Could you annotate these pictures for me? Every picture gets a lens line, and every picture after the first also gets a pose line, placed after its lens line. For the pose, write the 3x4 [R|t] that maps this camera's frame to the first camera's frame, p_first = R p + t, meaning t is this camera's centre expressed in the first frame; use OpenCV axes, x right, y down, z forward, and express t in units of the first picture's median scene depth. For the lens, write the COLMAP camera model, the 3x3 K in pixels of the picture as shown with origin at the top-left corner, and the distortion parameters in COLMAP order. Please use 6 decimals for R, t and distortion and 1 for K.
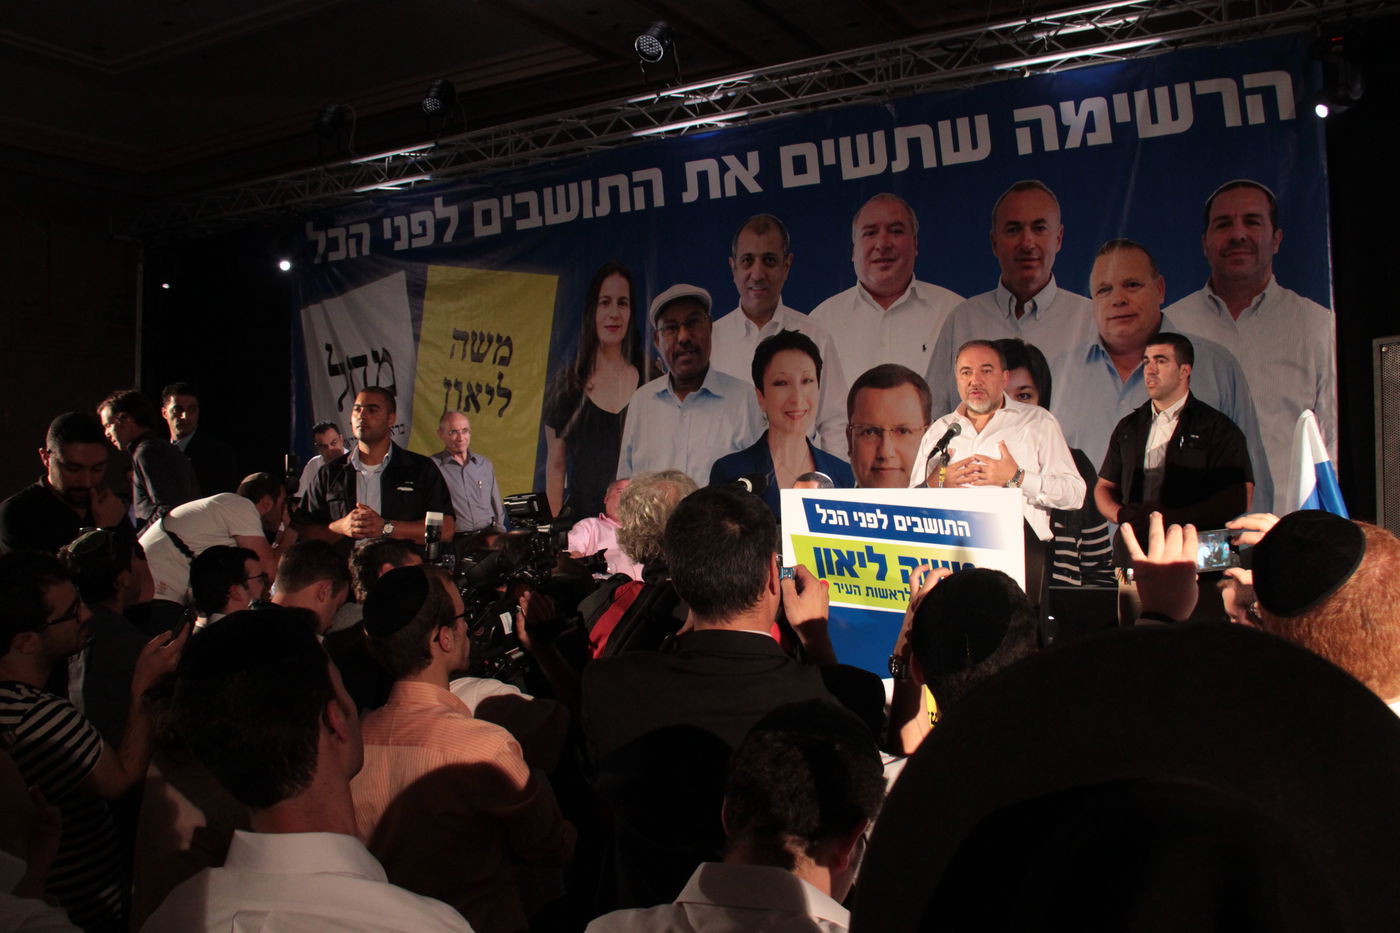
lens RADIAL K [[1149.8, 0, 728.0], [0, 1149.8, 471.5], [0, 0, 1]] dist [-0.194074, 0.156419]
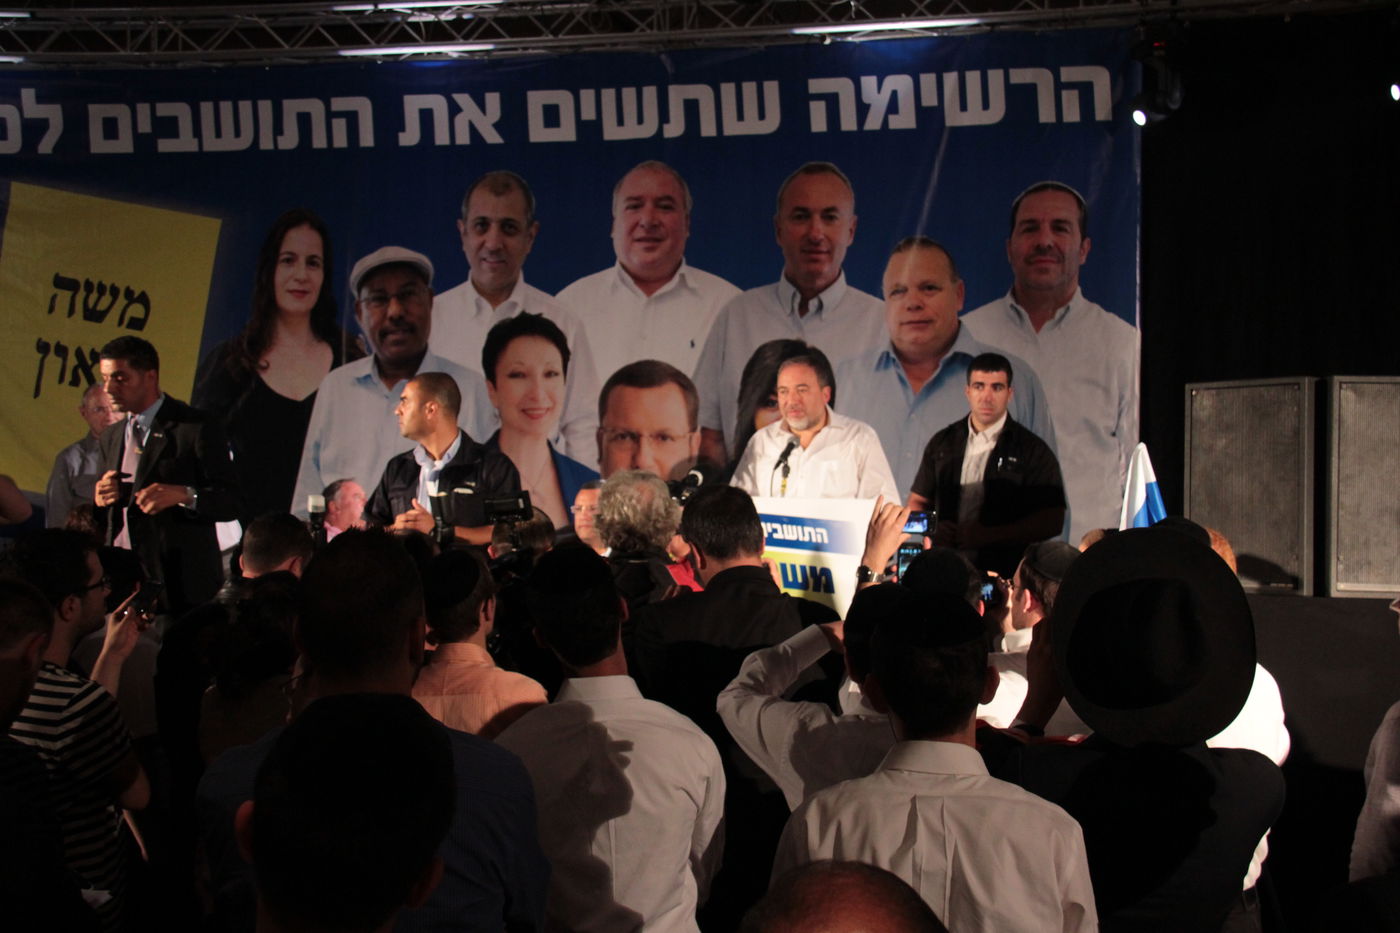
lens RADIAL K [[1735.3, 0, 722.7], [0, 1735.3, 471.4], [0, 0, 1]] dist [-0.013242, 0.549678]
pose [[0.958153, 0.034040, 0.284227, -0.177879], [-0.031255, 0.999409, -0.014330, 0.007910], [-0.284547, 0.004847, 0.958650, -0.278904]]
